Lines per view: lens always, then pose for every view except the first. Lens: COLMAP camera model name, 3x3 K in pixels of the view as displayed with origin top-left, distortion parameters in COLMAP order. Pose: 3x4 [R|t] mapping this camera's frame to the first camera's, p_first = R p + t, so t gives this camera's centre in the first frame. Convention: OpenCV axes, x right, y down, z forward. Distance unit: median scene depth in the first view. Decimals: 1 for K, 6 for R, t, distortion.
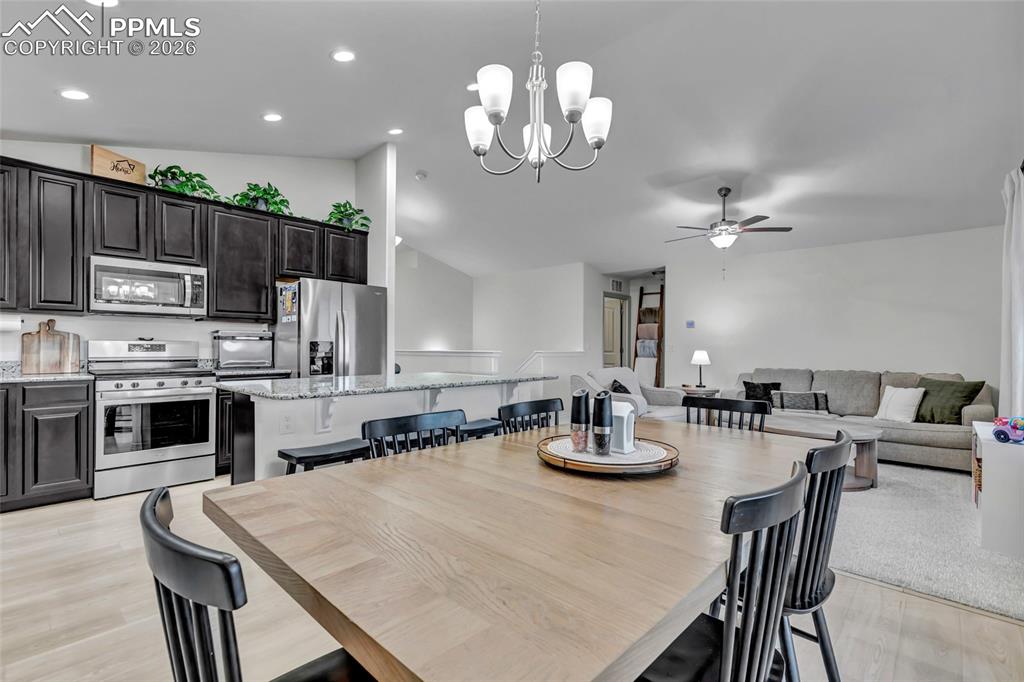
lens RADIAL K [[478.3, 0, 511.3], [0, 478.3, 349.2], [0, 0, 1]] dist [0.016229, -0.000540]
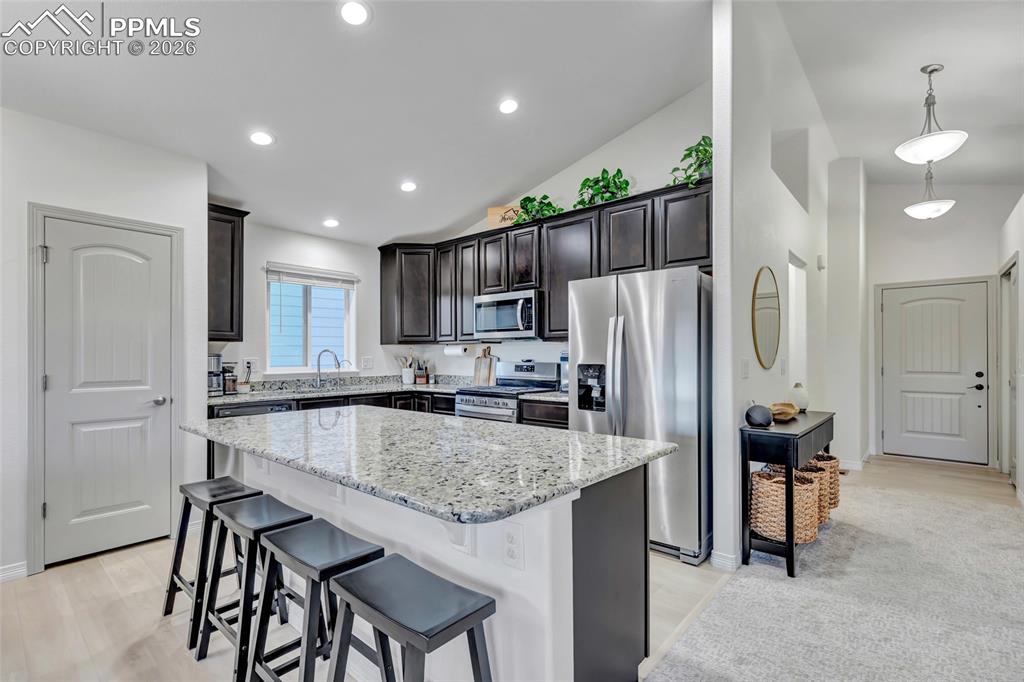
lens RADIAL K [[471.8, 0, 513.3], [0, 471.8, 349.4], [0, 0, 1]] dist [0.012746, -0.000522]
pose [[0.027338, -0.014194, -0.999525, 0.334492], [0.003070, 0.999896, -0.014116, -0.031039], [0.999622, -0.002683, 0.027379, 0.936226]]
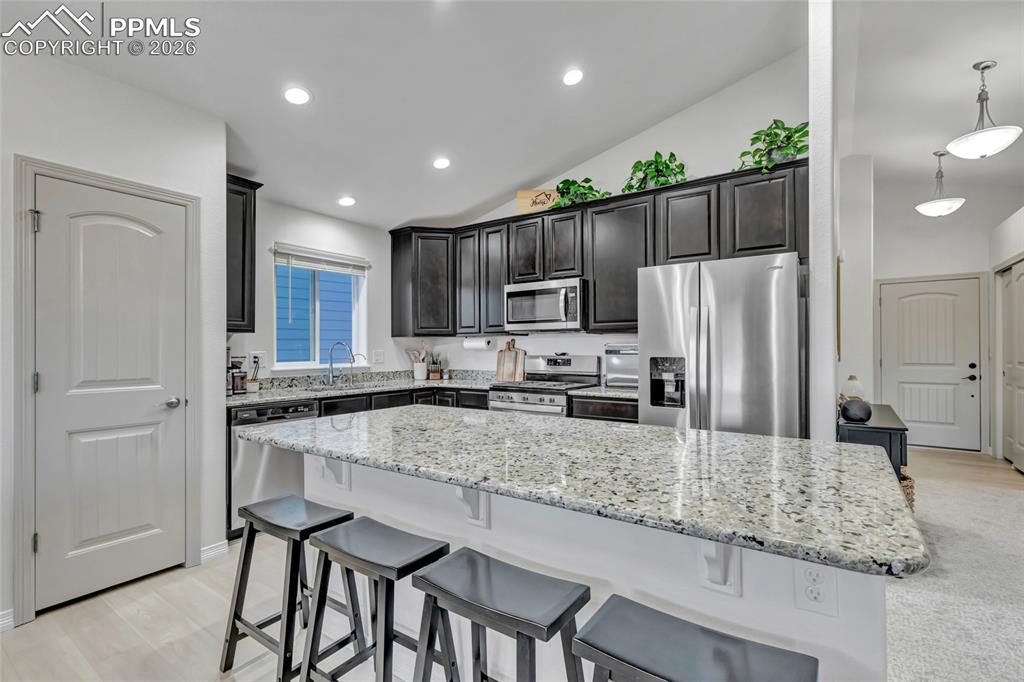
lens RADIAL K [[469.5, 0, 512.3], [0, 469.5, 343.4], [0, 0, 1]] dist [0.009436, -0.000510]
pose [[0.137148, -0.014568, -0.990443, 0.244118], [0.004901, 0.999890, -0.014028, -0.029595], [0.990538, -0.002930, 0.137204, 0.752299]]
